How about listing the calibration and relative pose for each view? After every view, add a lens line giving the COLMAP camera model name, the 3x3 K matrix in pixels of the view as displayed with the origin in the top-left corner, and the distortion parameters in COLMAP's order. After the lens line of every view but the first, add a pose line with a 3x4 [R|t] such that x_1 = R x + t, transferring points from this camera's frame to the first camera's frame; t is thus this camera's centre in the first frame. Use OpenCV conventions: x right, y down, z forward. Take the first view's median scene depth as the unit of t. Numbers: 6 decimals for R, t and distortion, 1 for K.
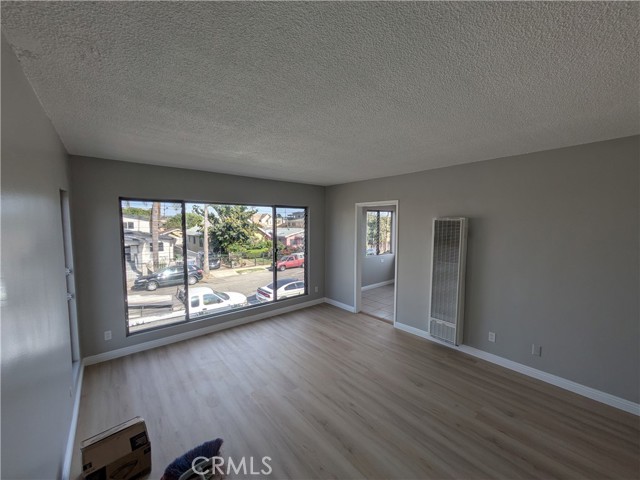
lens RADIAL K [[252.7, 0, 318.0], [0, 252.7, 242.3], [0, 0, 1]] dist [0.000475, 0.000242]
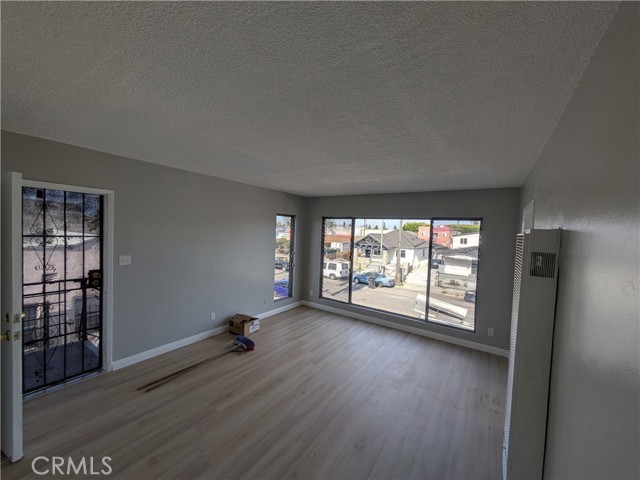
lens RADIAL K [[252.7, 0, 318.0], [0, 252.7, 242.3], [0, 0, 1]] dist [0.000475, 0.000242]
pose [[0.259387, 0.052406, -0.964350, 0.858120], [-0.119113, 0.992639, 0.021905, -0.037049], [0.958400, 0.109185, 0.263720, 0.495516]]
